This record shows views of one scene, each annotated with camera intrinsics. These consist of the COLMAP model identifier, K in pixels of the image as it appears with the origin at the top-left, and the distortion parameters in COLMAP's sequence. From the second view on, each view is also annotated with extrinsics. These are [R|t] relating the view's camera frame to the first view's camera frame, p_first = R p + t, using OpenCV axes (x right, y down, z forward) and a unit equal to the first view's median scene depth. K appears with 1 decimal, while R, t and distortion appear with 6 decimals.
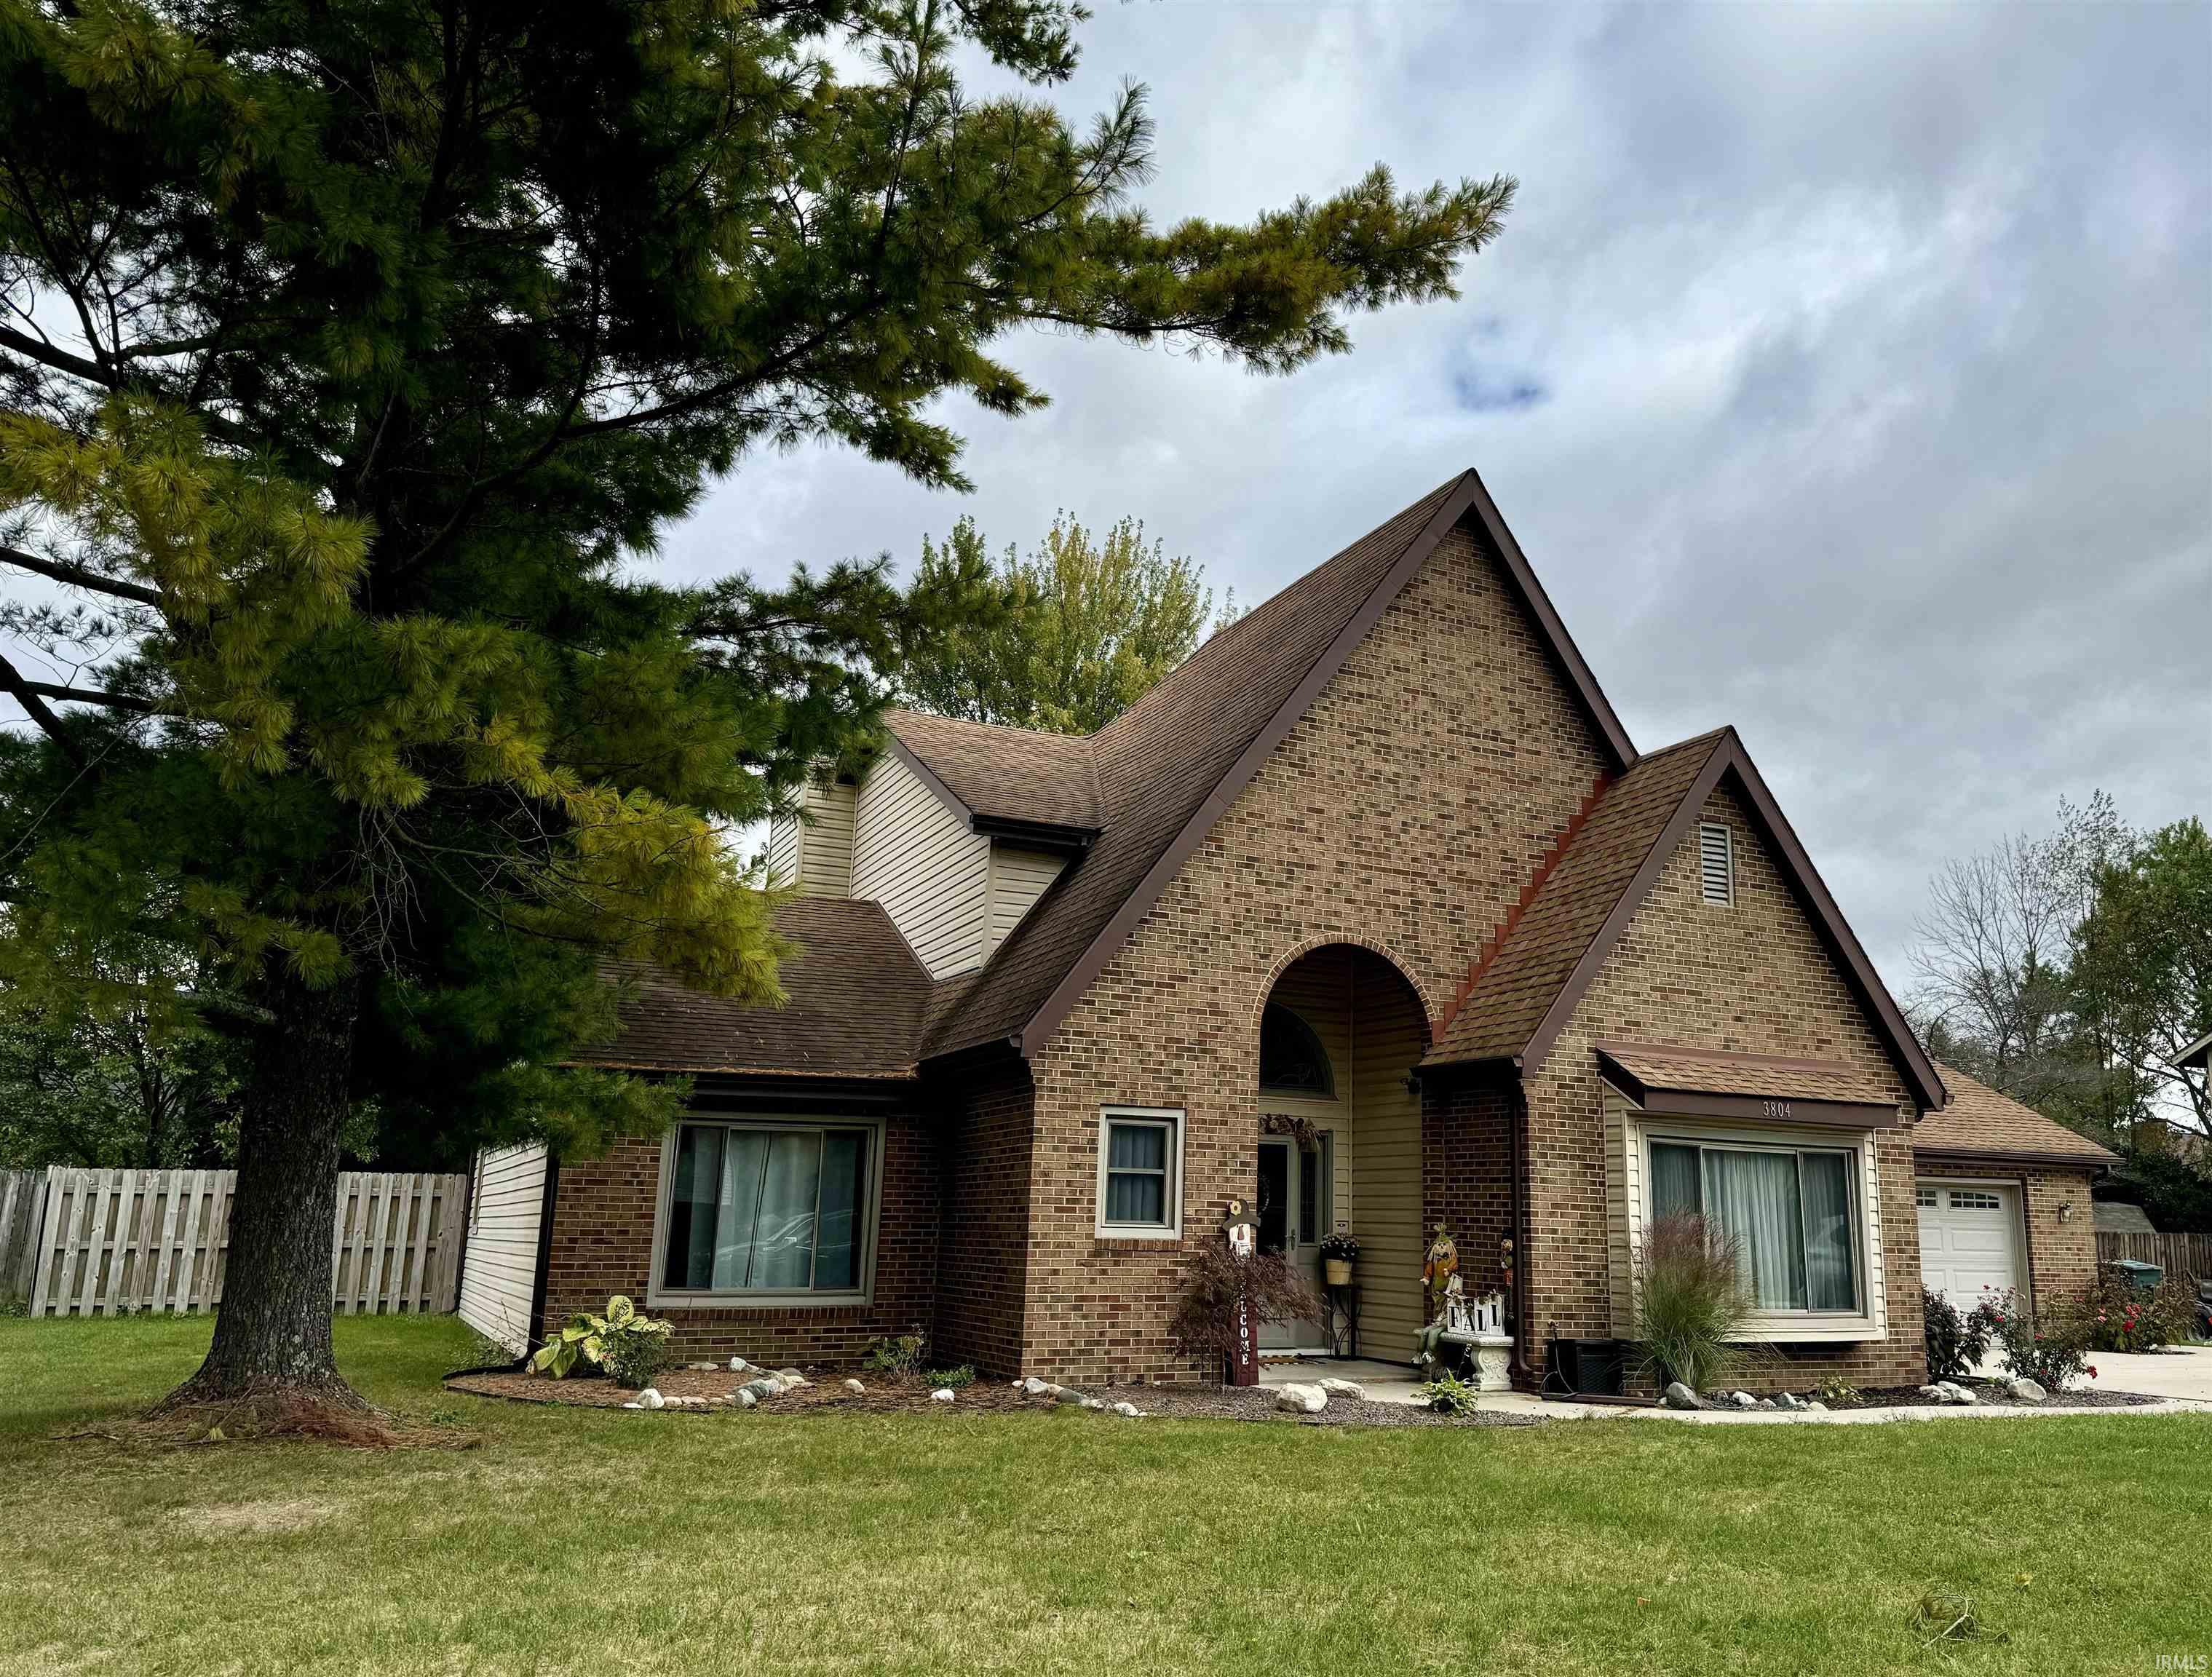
lens RADIAL K [[1653.9, 0, 1108.4], [0, 1653.9, 847.3], [0, 0, 1]] dist [0.054890, 0.000118]
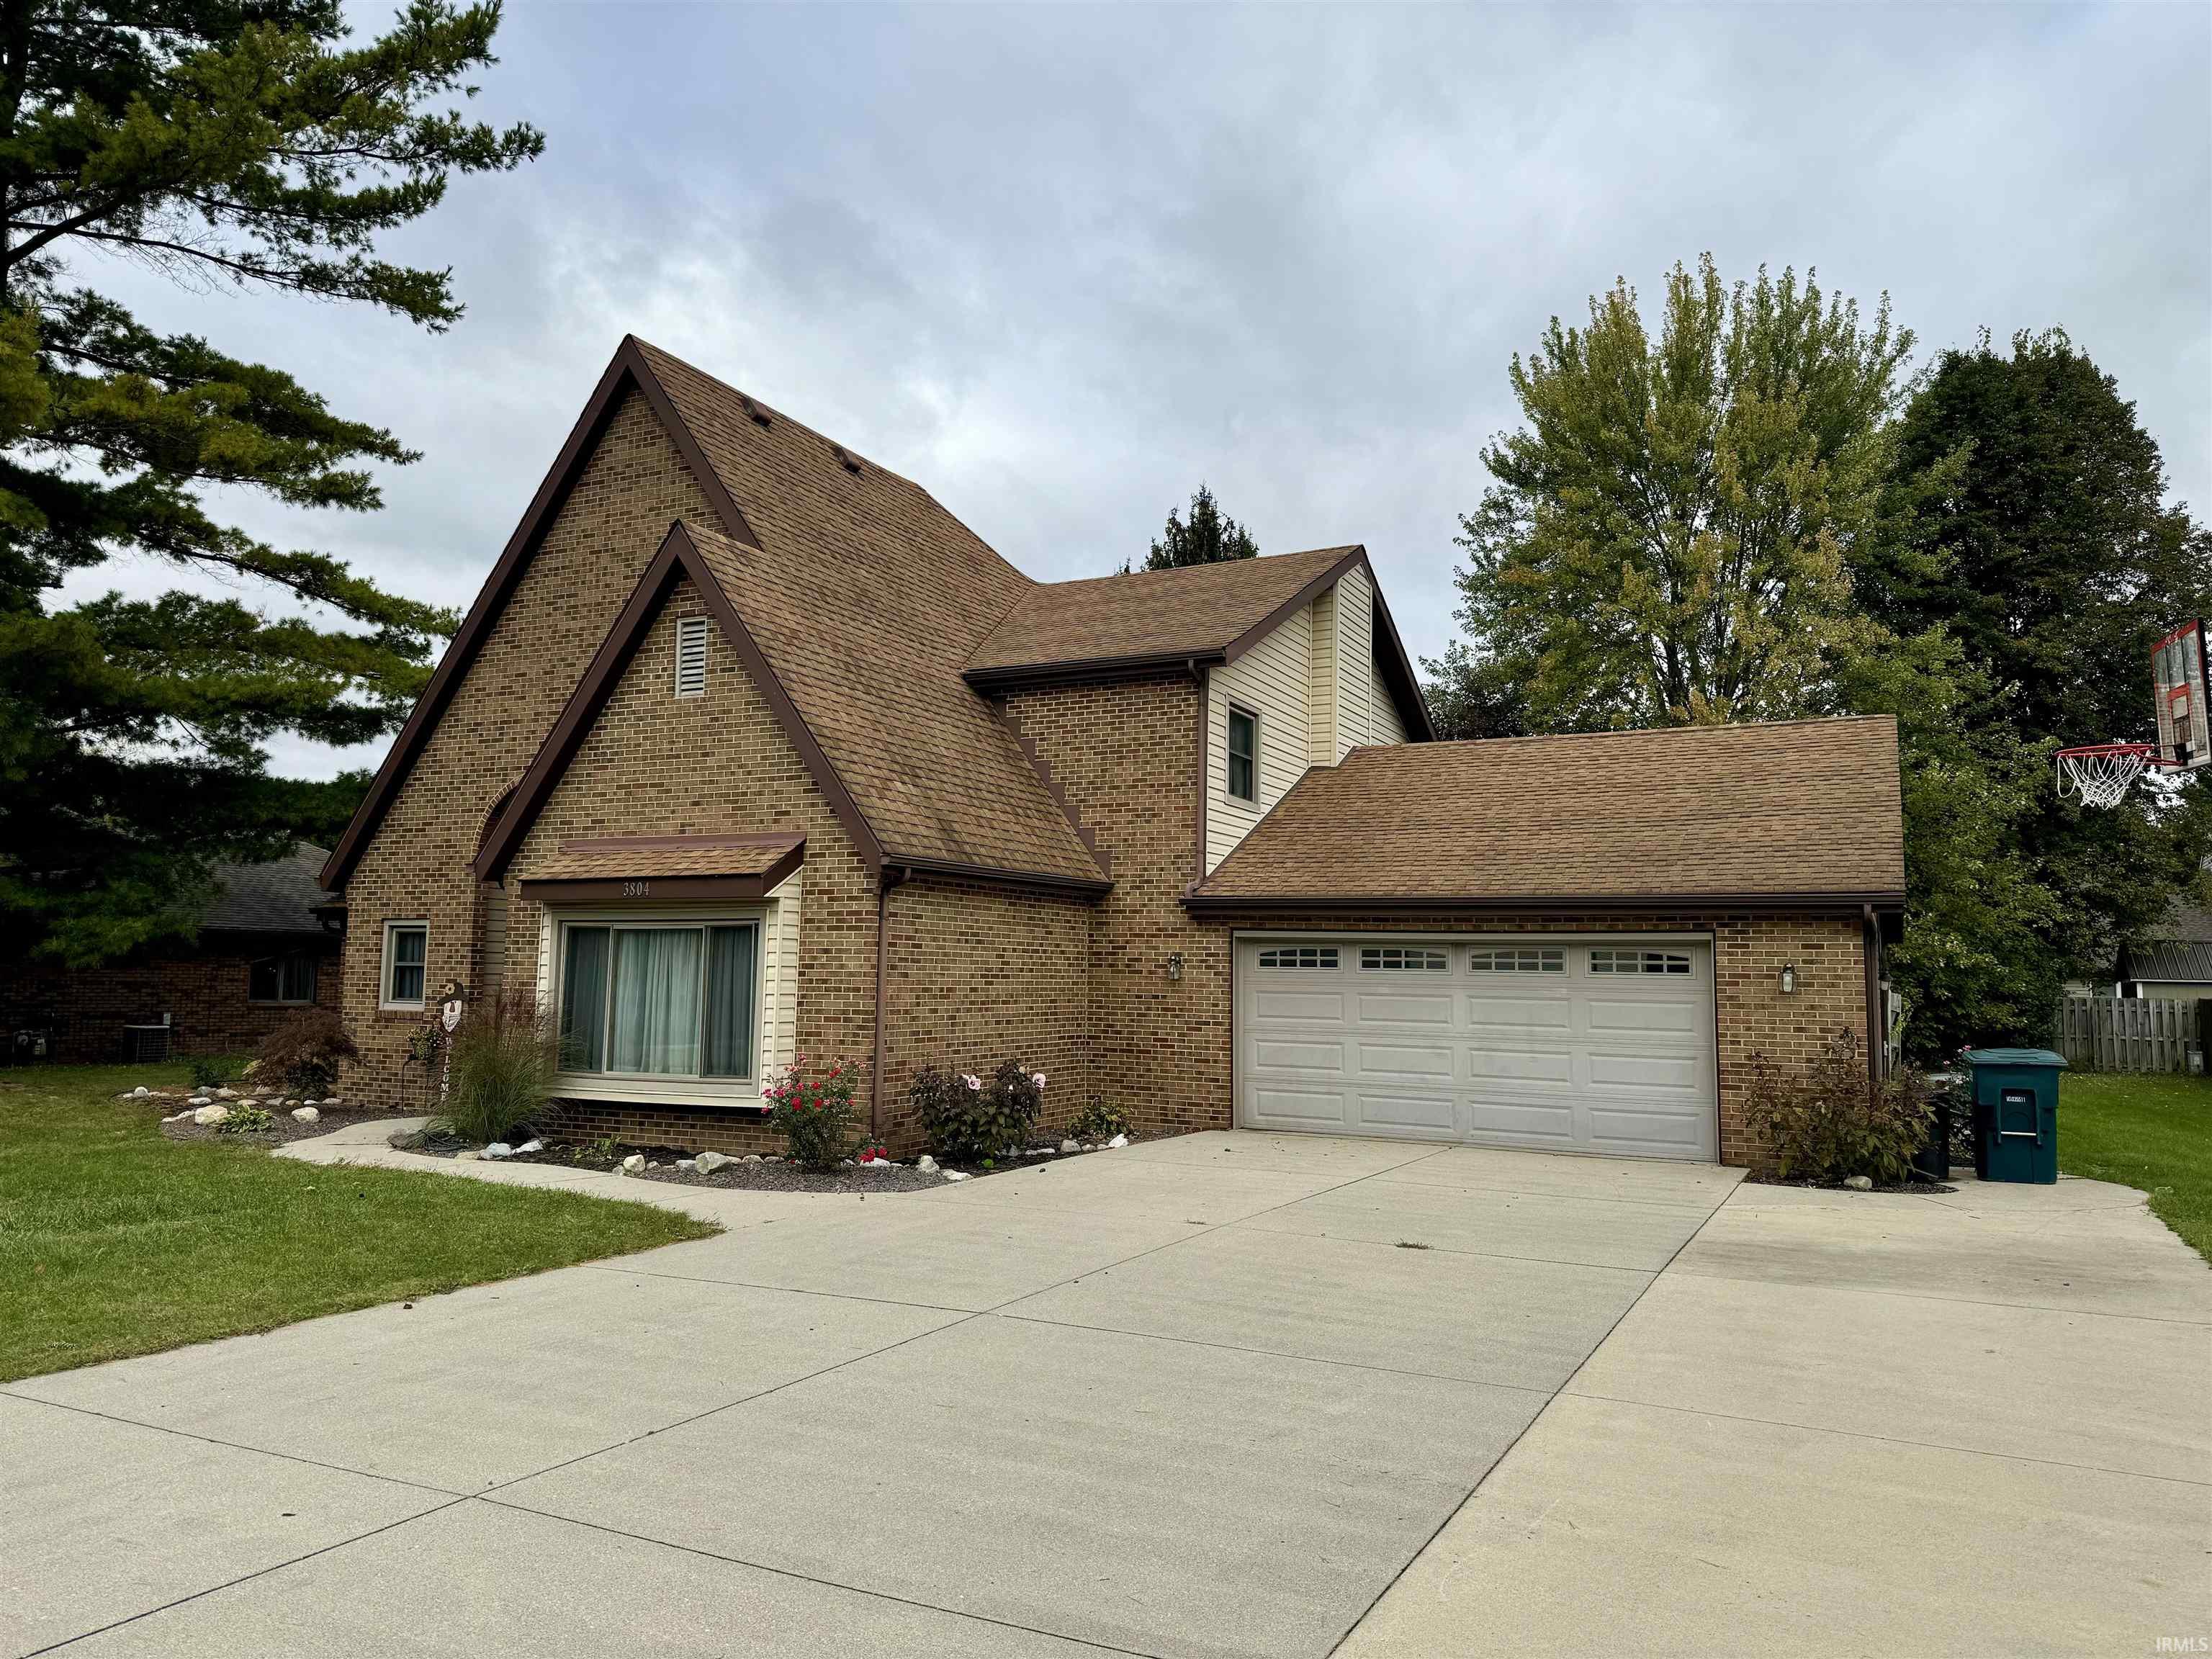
lens RADIAL K [[1548.9, 0, 1104.7], [0, 1548.9, 820.3], [0, 0, 1]] dist [0.011515, -0.000356]
pose [[0.618939, -0.096601, -0.779476, 1.306697], [0.170452, 0.985277, 0.013241, 0.145881], [0.766721, -0.141059, 0.626292, 0.594876]]
